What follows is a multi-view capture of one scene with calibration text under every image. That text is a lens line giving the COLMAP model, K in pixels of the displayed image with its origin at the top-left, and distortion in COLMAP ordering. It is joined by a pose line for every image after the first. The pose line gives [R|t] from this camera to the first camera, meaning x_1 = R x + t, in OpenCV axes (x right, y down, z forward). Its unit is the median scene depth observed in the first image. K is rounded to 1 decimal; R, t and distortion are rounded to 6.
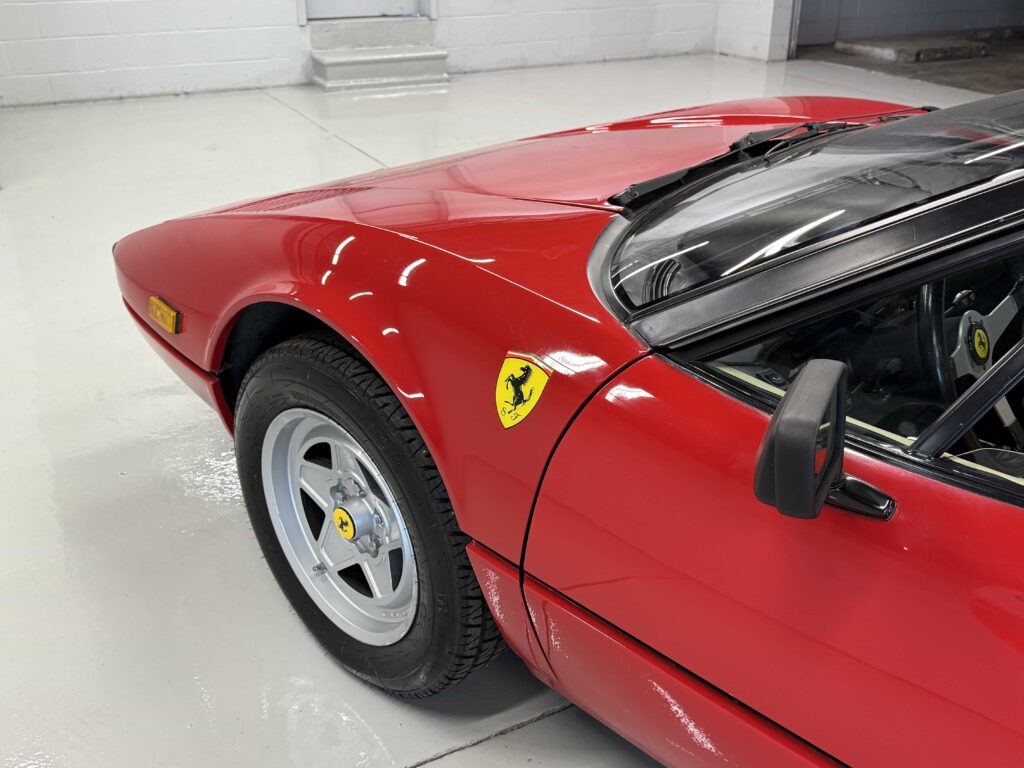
lens RADIAL K [[1001.4, 0, 510.9], [0, 1001.4, 384.9], [0, 0, 1]] dist [0.009880, 0.000000]
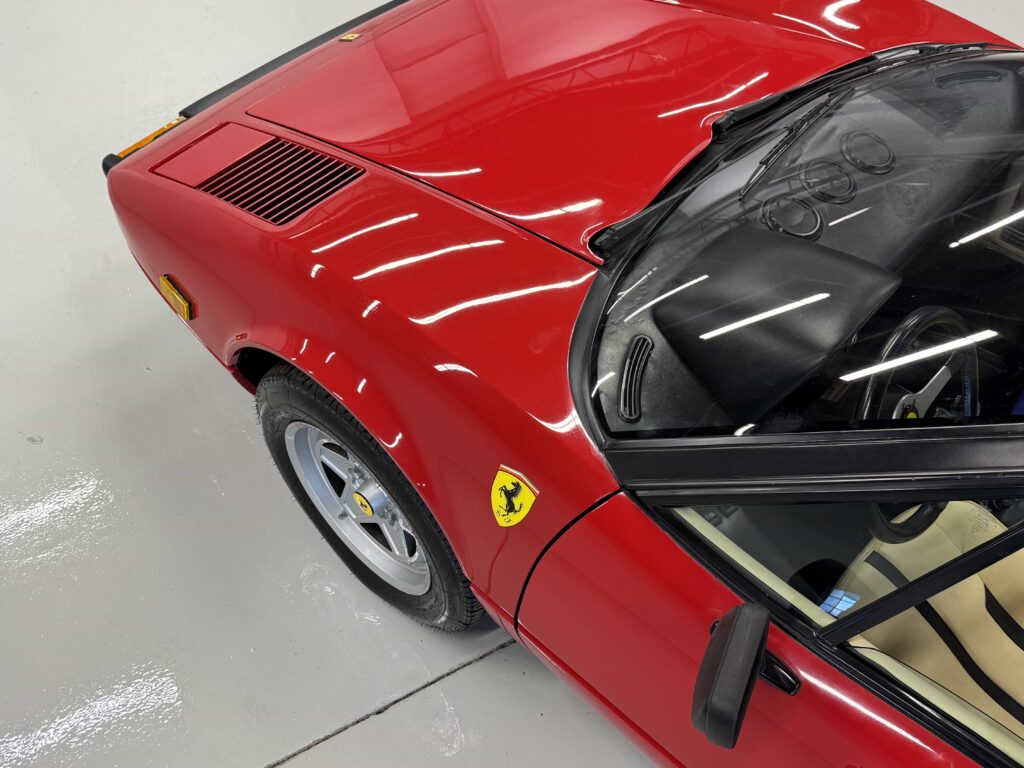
lens RADIAL K [[1001.4, 0, 512.4], [0, 1001.4, 382.3], [0, 0, 1]] dist [0.009880, 0.000000]
pose [[0.999674, -0.024974, 0.005306, 0.006528], [0.020870, 0.919026, 0.393643, -0.531405], [-0.014707, -0.393404, 0.919248, -0.029821]]
